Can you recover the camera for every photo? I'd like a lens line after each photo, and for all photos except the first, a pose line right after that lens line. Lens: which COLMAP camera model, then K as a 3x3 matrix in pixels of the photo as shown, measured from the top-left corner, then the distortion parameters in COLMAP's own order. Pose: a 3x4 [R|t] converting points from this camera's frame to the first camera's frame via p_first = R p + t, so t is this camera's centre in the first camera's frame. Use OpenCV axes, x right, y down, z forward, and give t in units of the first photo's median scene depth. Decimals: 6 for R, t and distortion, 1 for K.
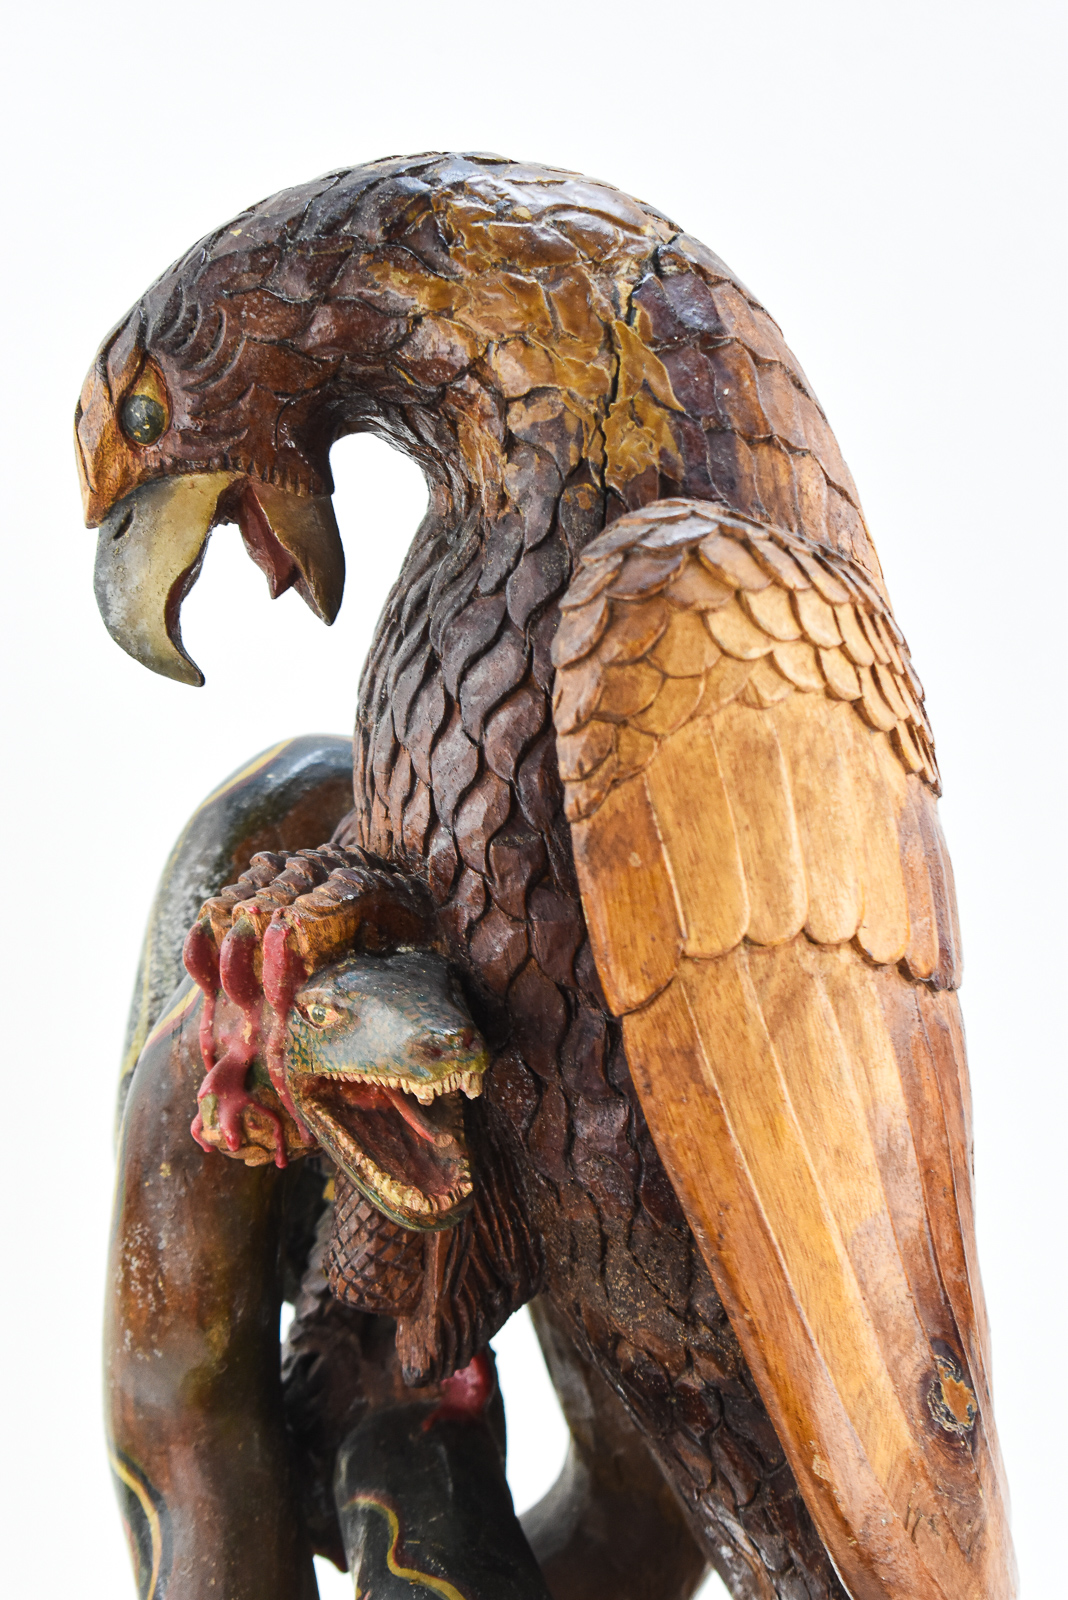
lens RADIAL K [[3624.5, 0, 534.0], [0, 3624.5, 800.0], [0, 0, 1]] dist [0.081314, -0.008728]
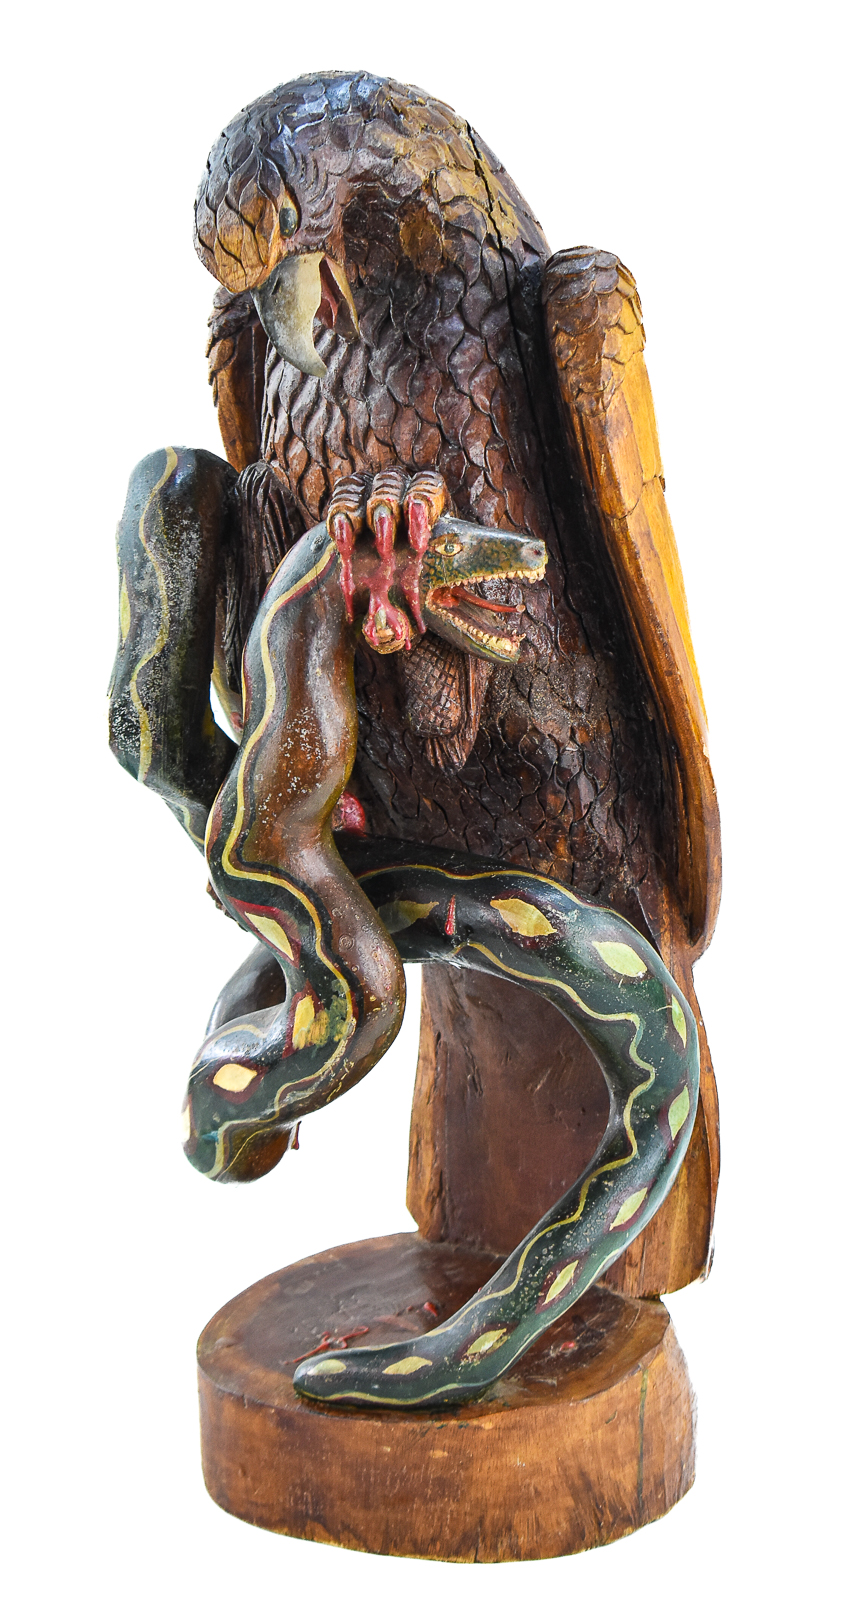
lens RADIAL K [[3881.3, 0, 423.5], [0, 3881.3, 800.0], [0, 0, 1]] dist [0.038164, 0.317928]
pose [[0.684642, -0.133947, 0.716466, -1.414166], [0.166694, 0.985692, 0.024990, 0.128150], [-0.709562, 0.102322, 0.697174, -0.290327]]
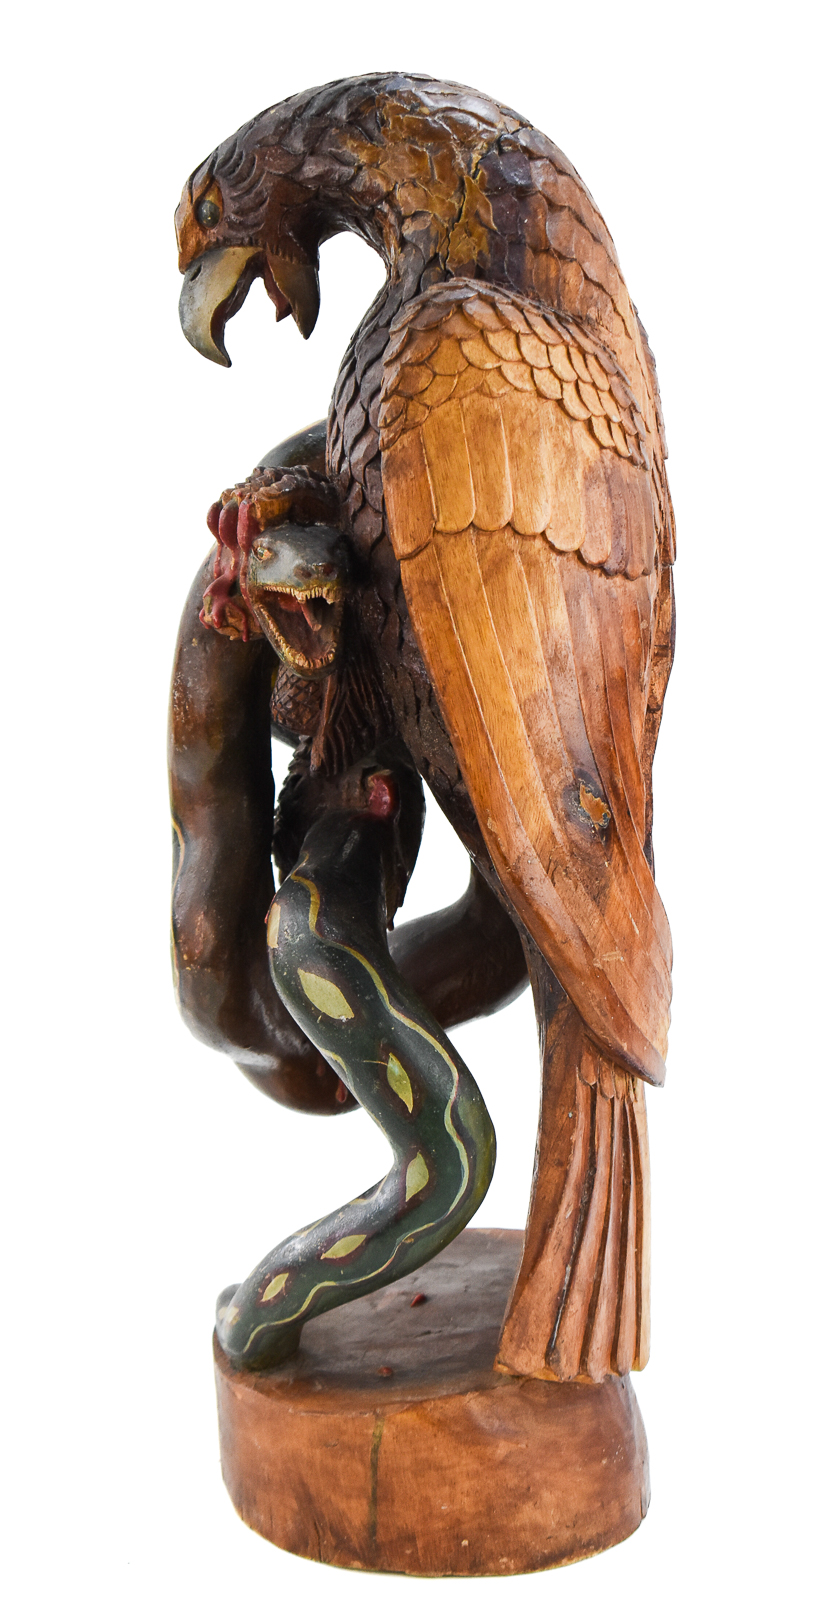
lens RADIAL K [[3753.4, 0, 419.5], [0, 3753.4, 800.0], [0, 0, 1]] dist [0.093655, 0.051260]
pose [[0.963134, 0.107327, -0.246686, 0.480806], [-0.097834, 0.993923, 0.050458, 0.078078], [0.250603, -0.024463, 0.967781, -0.772219]]
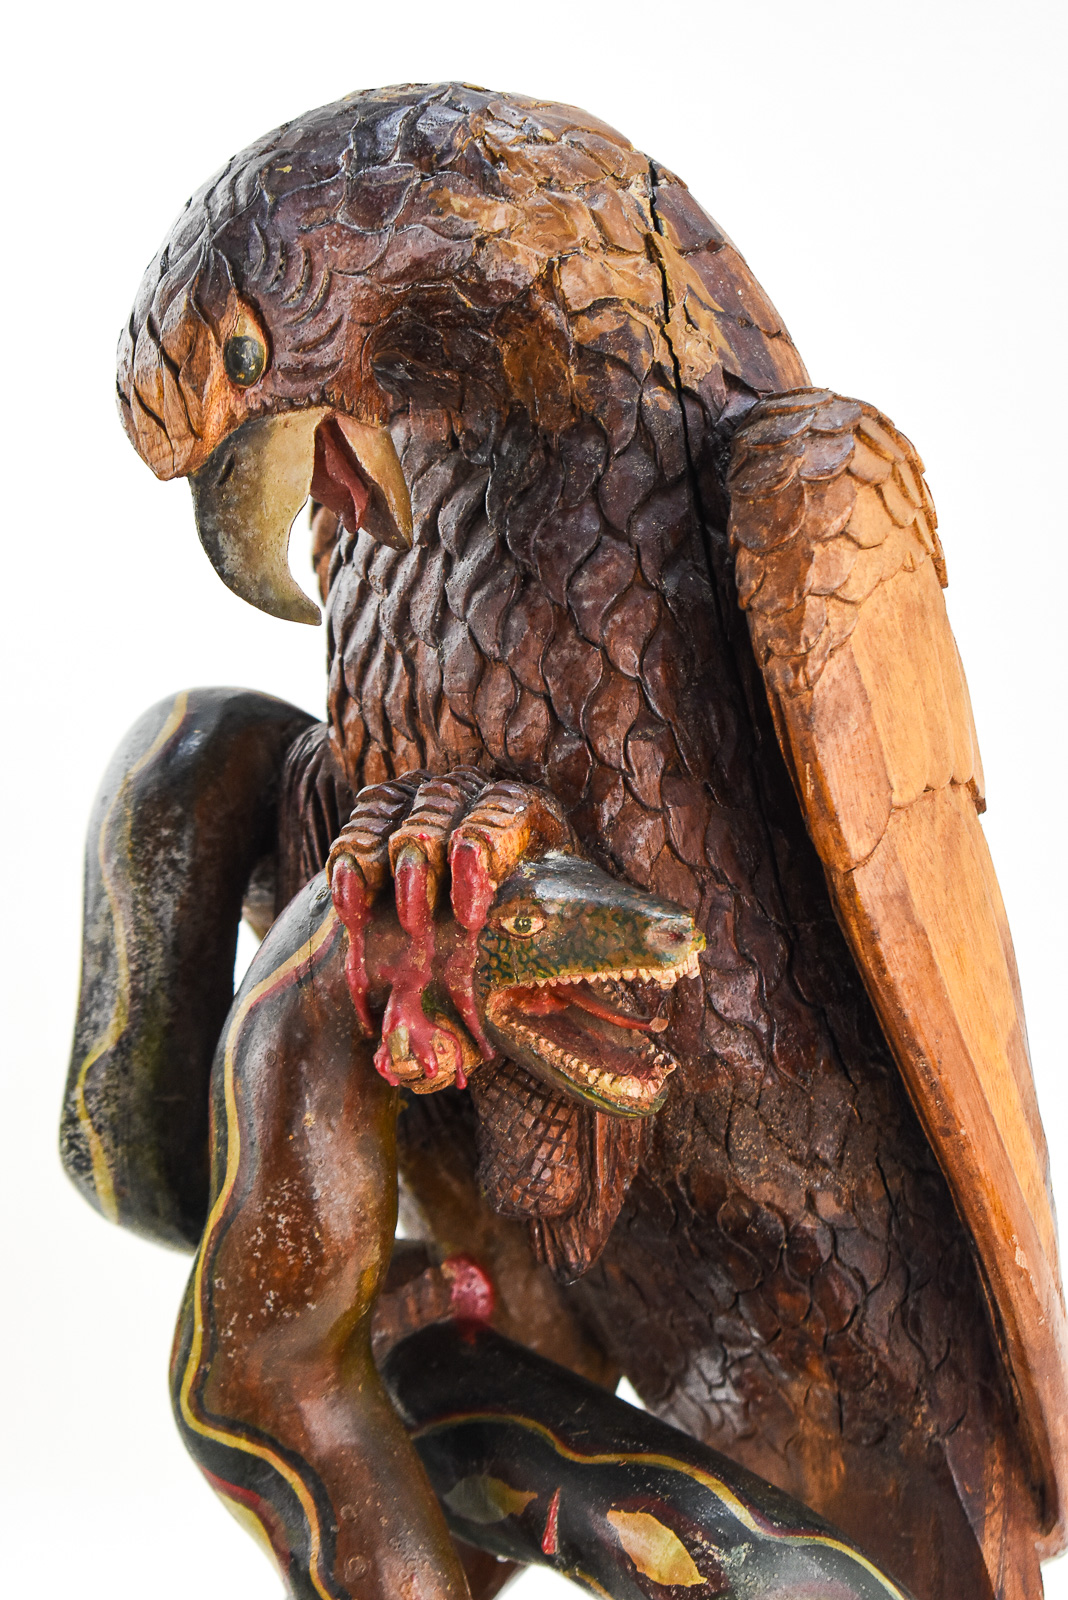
lens RADIAL K [[3620.4, 0, 511.4], [0, 3620.4, 803.4], [0, 0, 1]] dist [-0.010920, -0.142870]
pose [[0.864717, -0.134591, 0.483891, -0.539256], [0.138479, 0.989973, 0.027890, -0.003306], [-0.482793, 0.042892, 0.874684, 0.111662]]
